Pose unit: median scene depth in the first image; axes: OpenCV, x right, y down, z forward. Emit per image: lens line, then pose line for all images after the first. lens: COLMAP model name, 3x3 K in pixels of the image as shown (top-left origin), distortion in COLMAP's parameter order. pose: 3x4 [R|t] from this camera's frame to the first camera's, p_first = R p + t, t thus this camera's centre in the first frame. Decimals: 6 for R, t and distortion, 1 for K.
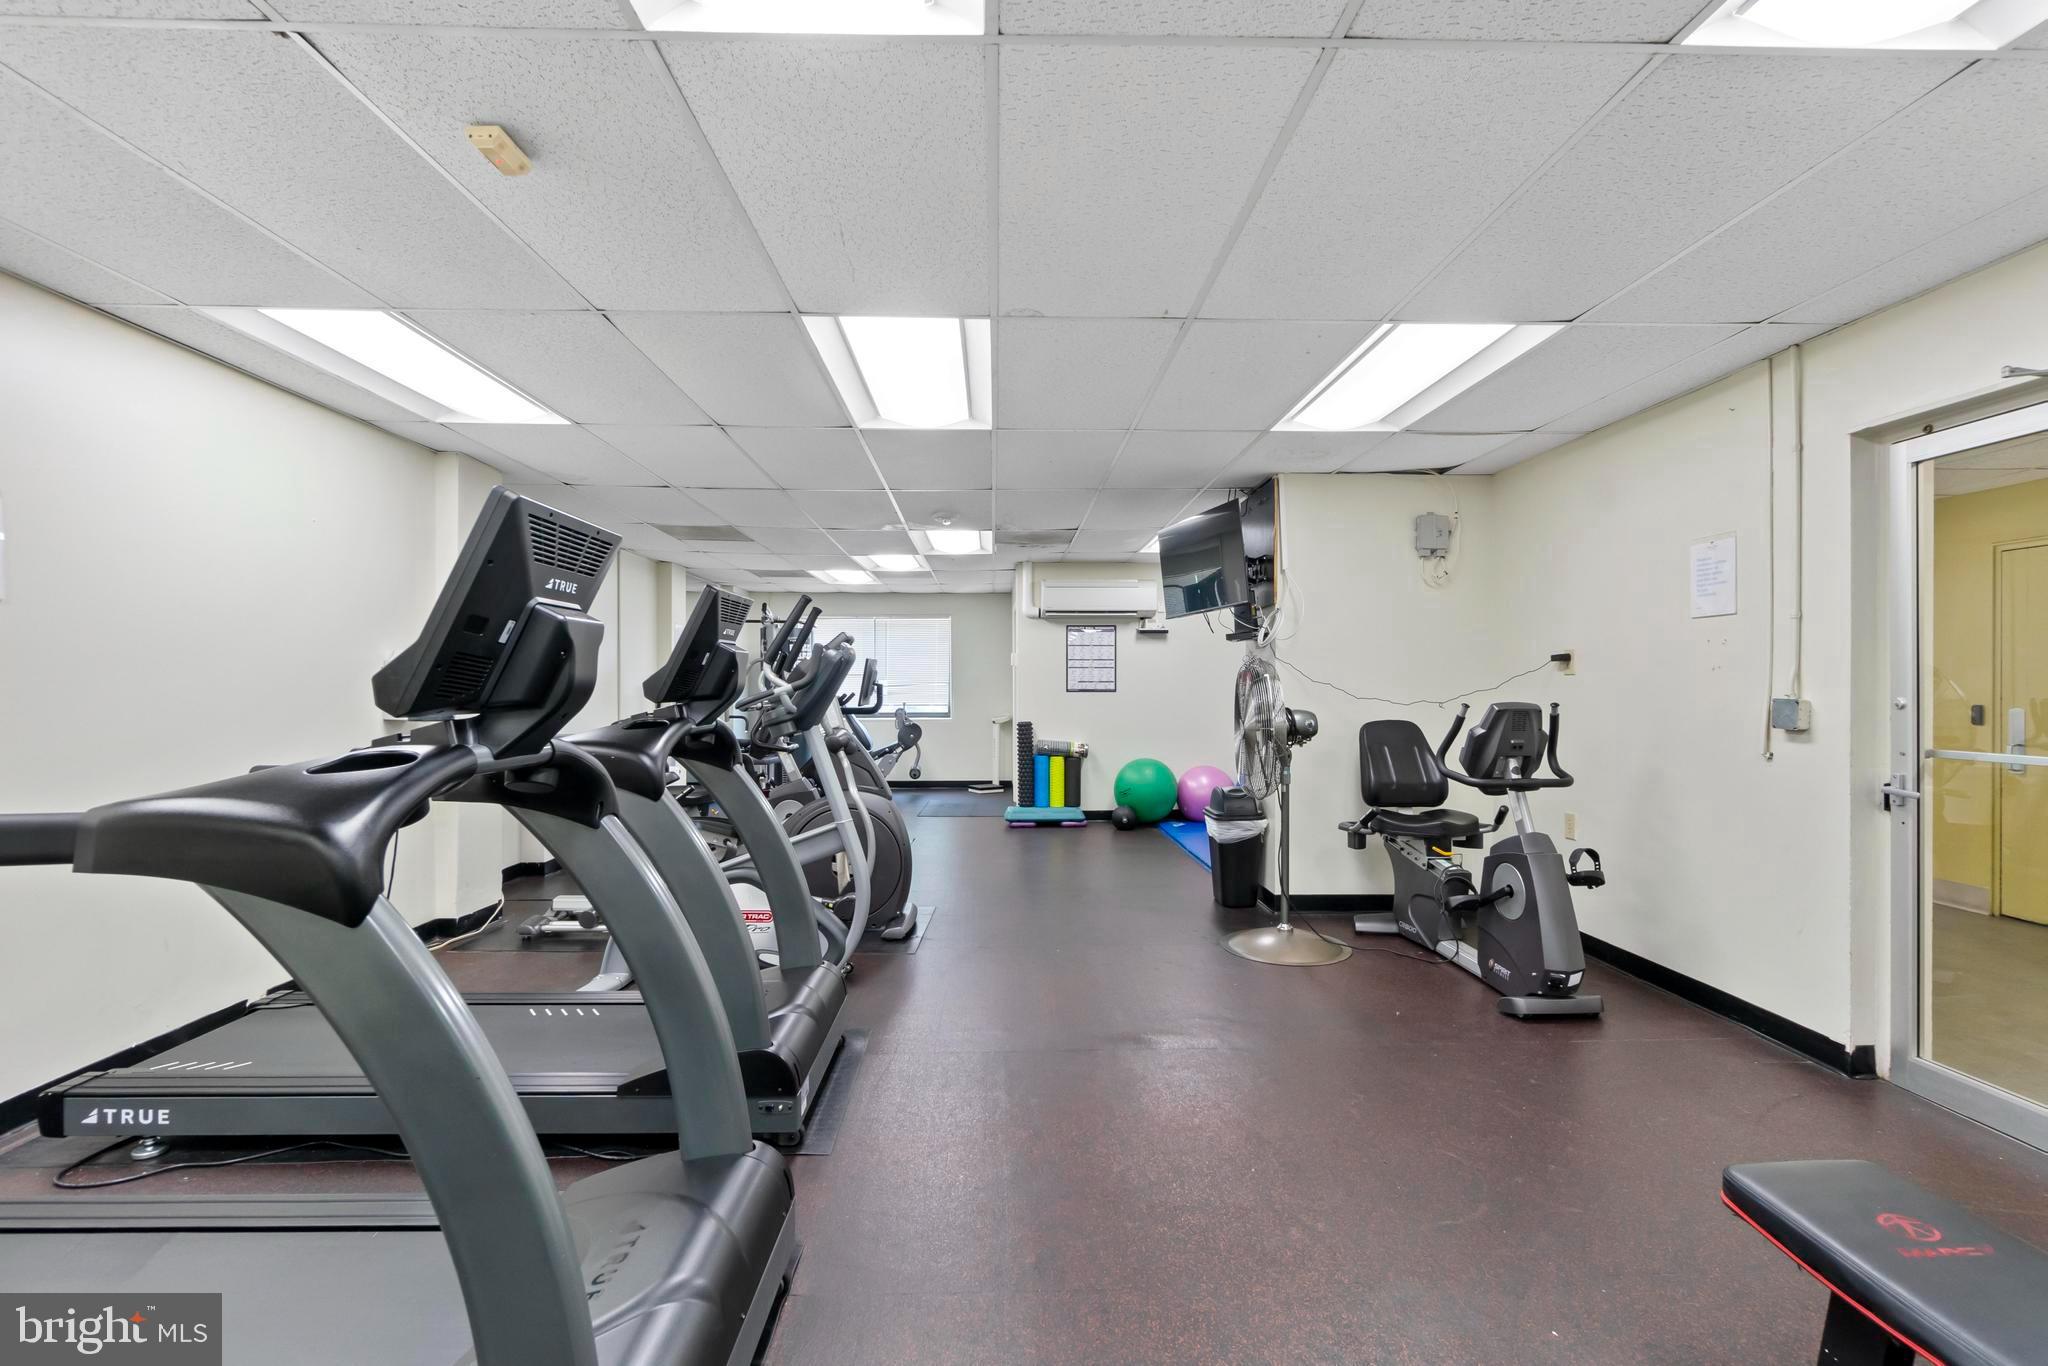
lens RADIAL K [[878.4, 0, 1024.0], [0, 878.4, 683.0], [0, 0, 1]] dist [0.000171, -0.000041]
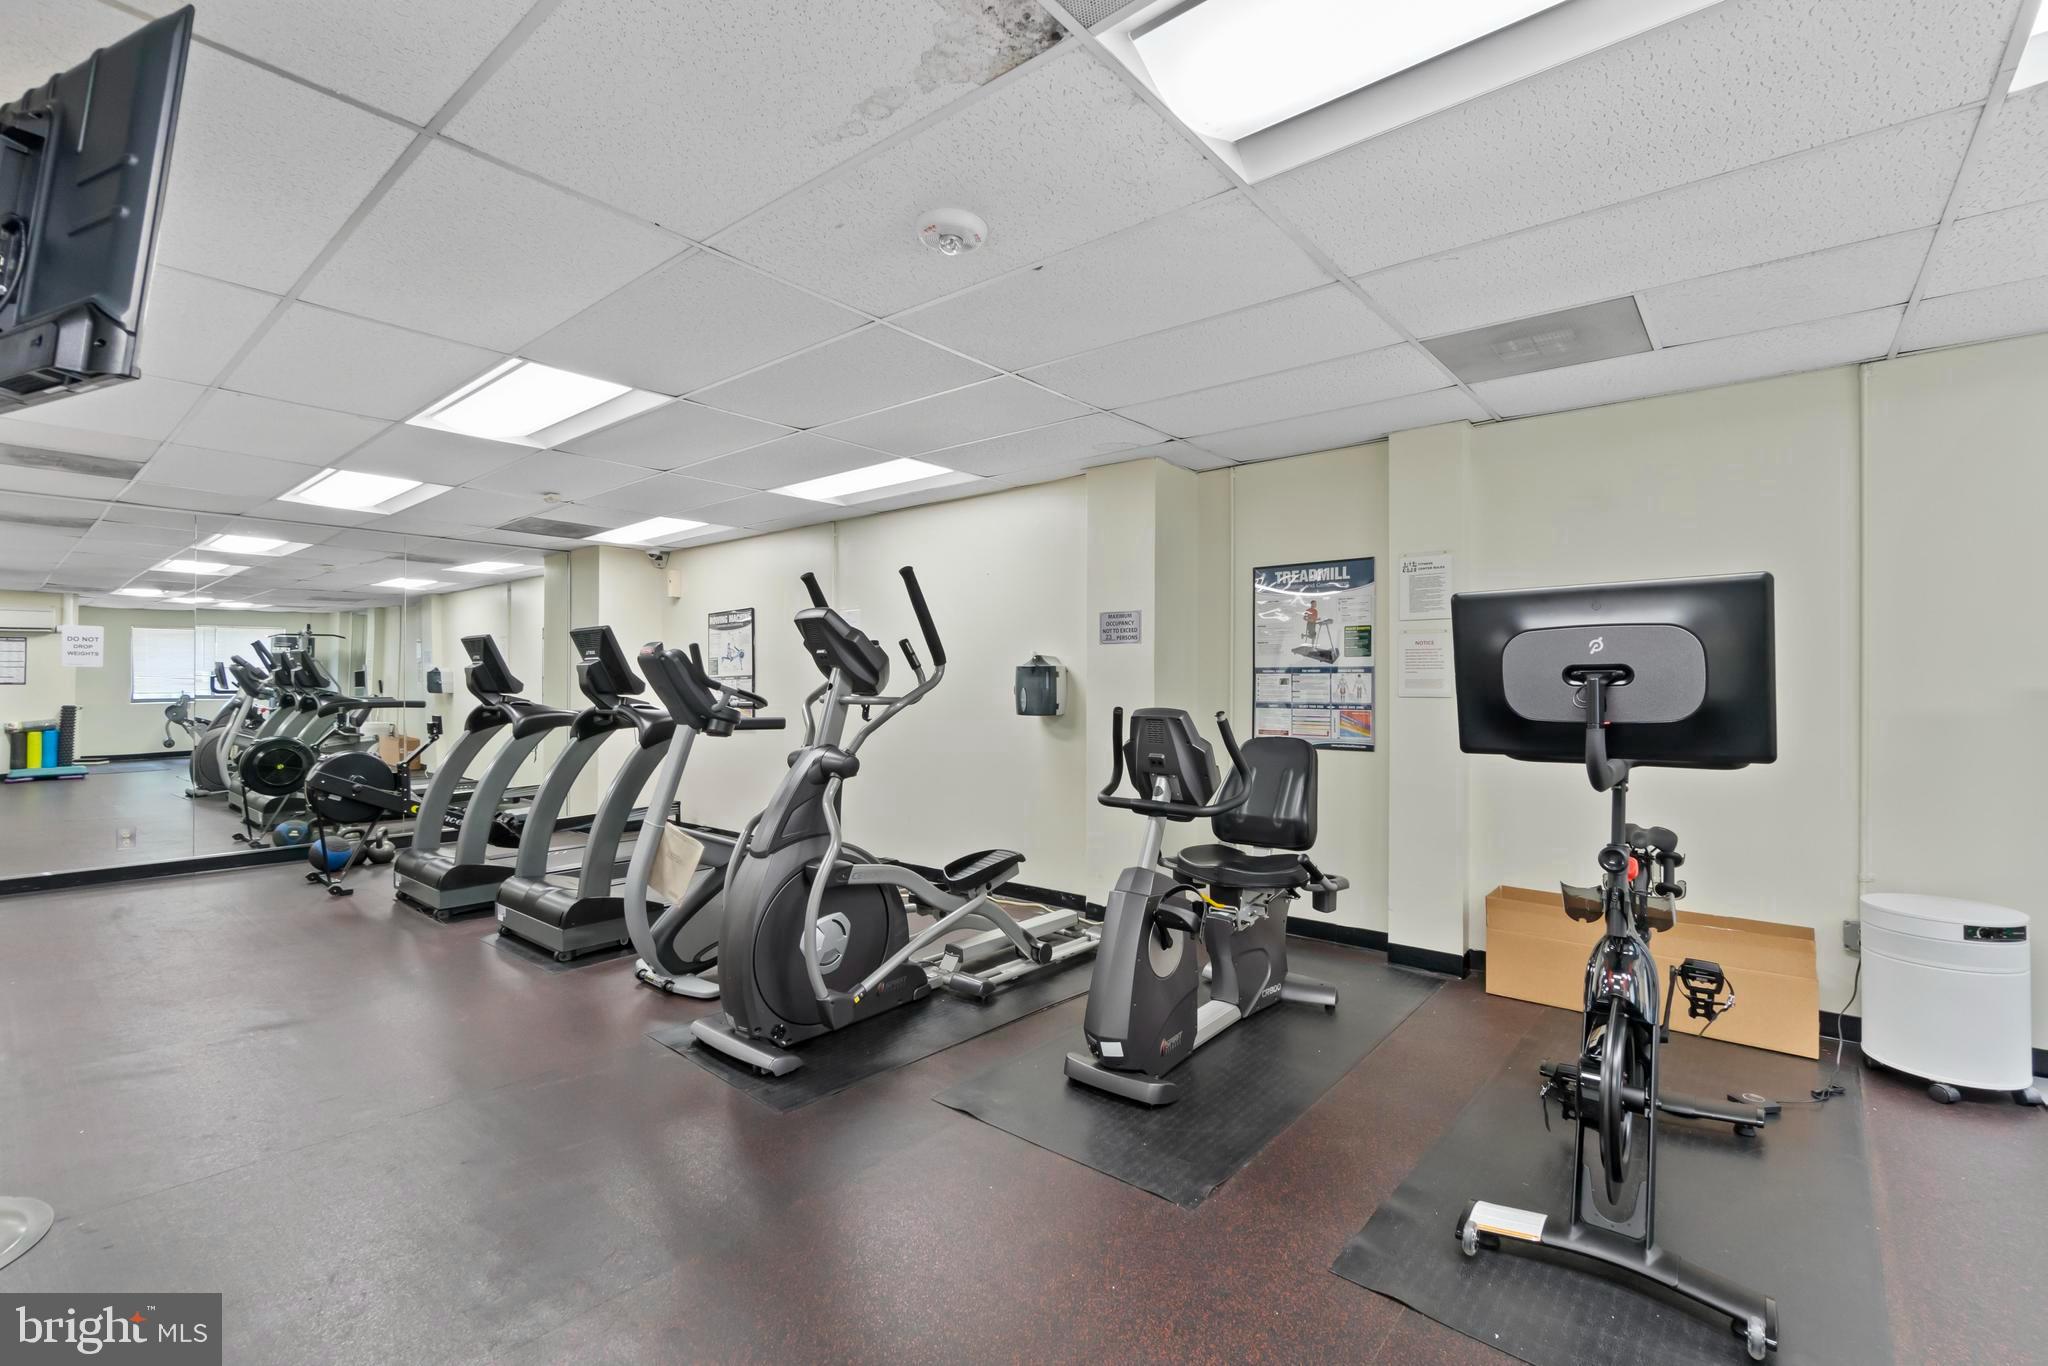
lens RADIAL K [[878.4, 0, 1024.0], [0, 878.4, 683.0], [0, 0, 1]] dist [0.000171, -0.000041]
pose [[0.664235, 0.005356, 0.747505, 0.010922], [-0.008347, 0.999965, 0.000253, -0.004653], [-0.747477, -0.006407, 0.664257, -0.217745]]
